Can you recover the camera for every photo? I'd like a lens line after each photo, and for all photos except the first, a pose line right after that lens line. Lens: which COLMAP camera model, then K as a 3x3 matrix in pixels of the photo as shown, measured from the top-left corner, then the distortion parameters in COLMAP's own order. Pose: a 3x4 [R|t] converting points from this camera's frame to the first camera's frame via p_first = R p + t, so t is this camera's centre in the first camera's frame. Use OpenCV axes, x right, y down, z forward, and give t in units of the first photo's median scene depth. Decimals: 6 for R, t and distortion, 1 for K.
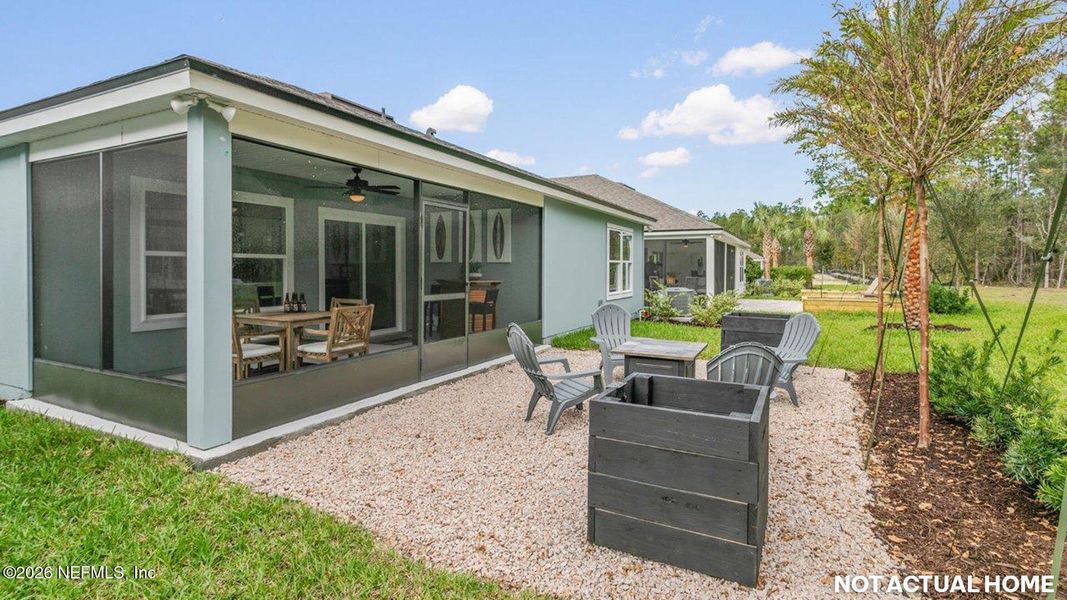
lens RADIAL K [[521.0, 0, 537.2], [0, 521.0, 276.2], [0, 0, 1]] dist [-0.003054, -0.001005]
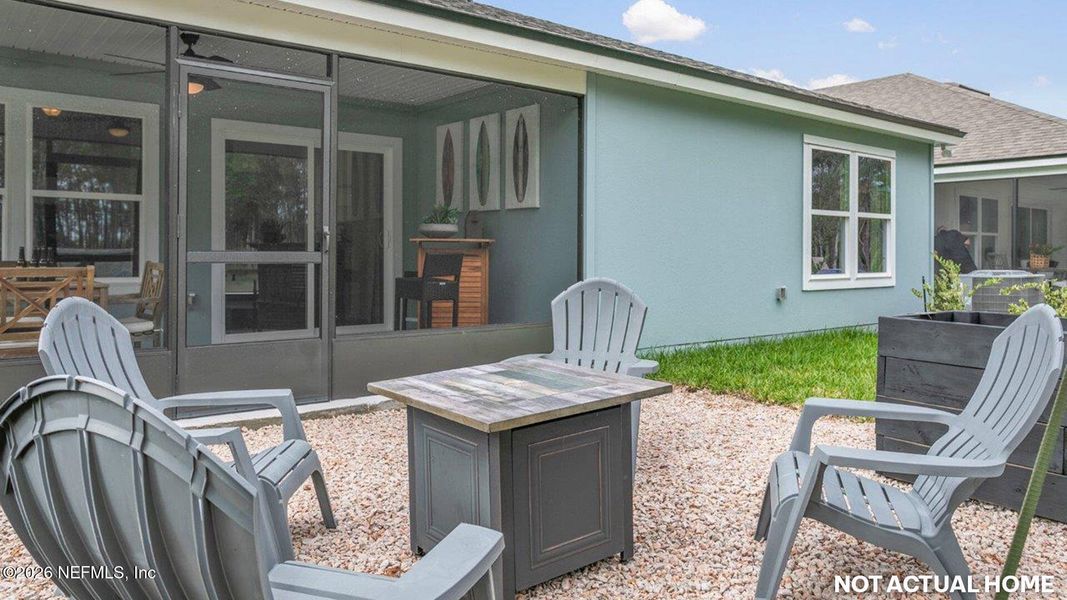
lens RADIAL K [[758.9, 0, 535.6], [0, 758.9, 262.5], [0, 0, 1]] dist [0.026895, -0.001288]
pose [[0.913731, 0.008029, -0.406240, 0.254909], [-0.008986, 0.999960, -0.000446, 0.029543], [0.406220, 0.004058, 0.913766, 0.294116]]
